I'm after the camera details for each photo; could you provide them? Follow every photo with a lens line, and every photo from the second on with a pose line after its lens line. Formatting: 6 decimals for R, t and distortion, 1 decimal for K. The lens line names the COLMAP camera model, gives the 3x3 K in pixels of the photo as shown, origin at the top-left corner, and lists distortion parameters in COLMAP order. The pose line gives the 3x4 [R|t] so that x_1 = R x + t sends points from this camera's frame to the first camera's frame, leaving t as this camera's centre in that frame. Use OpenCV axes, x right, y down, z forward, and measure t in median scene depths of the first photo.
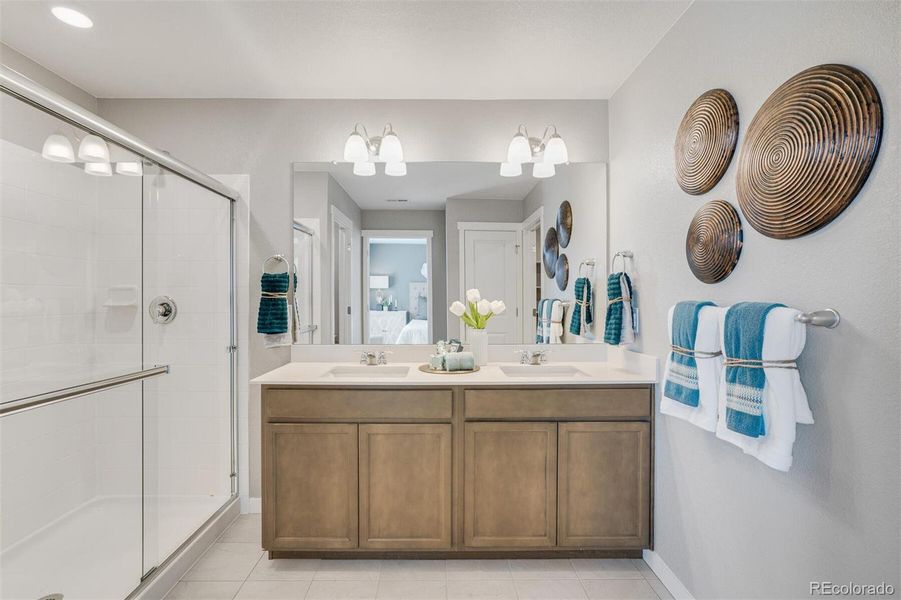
lens RADIAL K [[402.0, 0, 447.9], [0, 402.0, 296.8], [0, 0, 1]] dist [-0.017172, 0.000110]
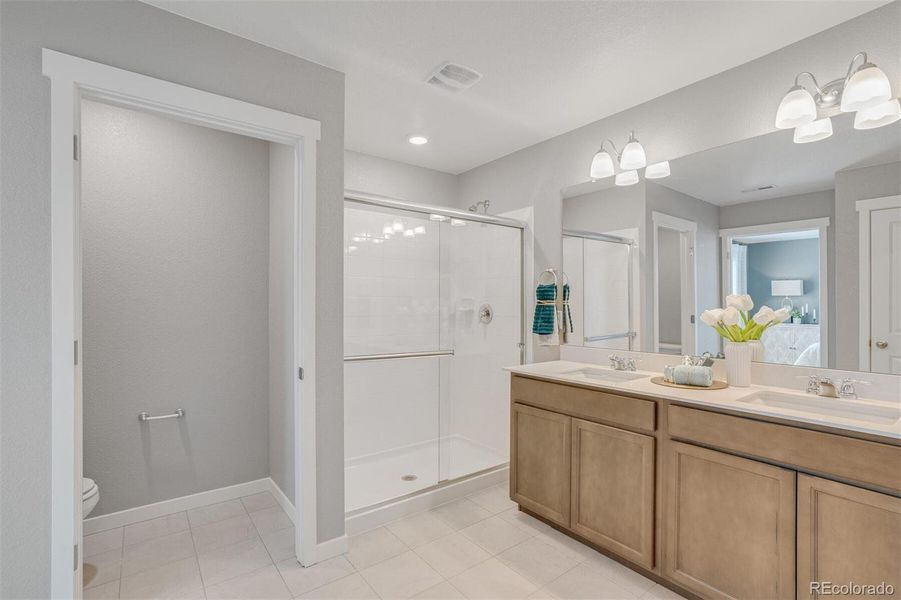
lens RADIAL K [[422.1, 0, 452.3], [0, 422.1, 294.1], [0, 0, 1]] dist [-0.002424, 0.000677]
pose [[0.599950, -0.020499, -0.799775, 0.458443], [0.002677, 0.999718, -0.023616, -0.000884], [0.800033, 0.012027, 0.599836, 0.012129]]
